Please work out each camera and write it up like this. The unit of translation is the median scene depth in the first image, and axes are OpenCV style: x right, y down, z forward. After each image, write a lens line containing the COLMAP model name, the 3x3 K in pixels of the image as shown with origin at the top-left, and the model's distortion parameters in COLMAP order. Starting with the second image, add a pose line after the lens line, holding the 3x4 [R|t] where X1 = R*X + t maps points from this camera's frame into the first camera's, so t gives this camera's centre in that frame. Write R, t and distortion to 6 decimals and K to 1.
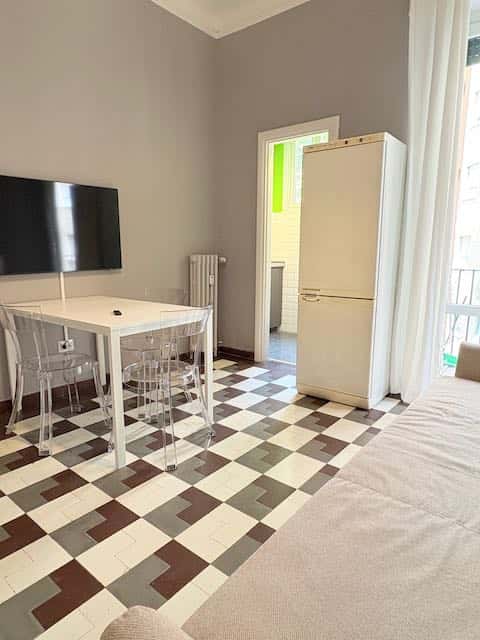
lens RADIAL K [[402.9, 0, 240.8], [0, 402.9, 321.4], [0, 0, 1]] dist [-0.007349, -0.004665]
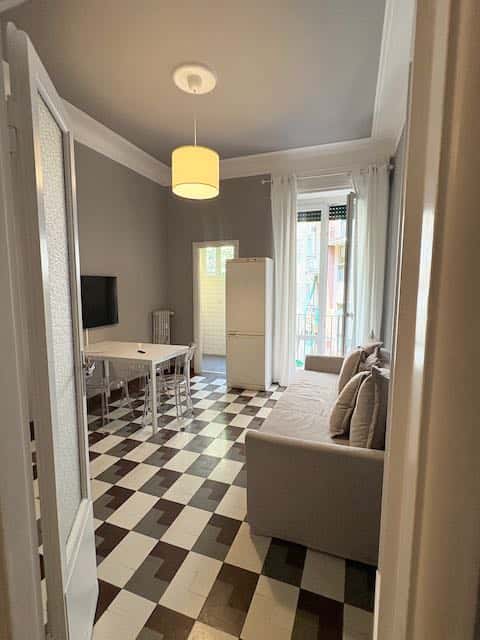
lens RADIAL K [[304.9, 0, 240.9], [0, 304.9, 320.5], [0, 0, 1]] dist [0.001757, -0.000023]
pose [[0.945854, -0.037528, 0.322415, -0.252171], [0.060108, 0.996365, -0.060364, -0.042119], [-0.318978, 0.076476, 0.944672, -0.382156]]
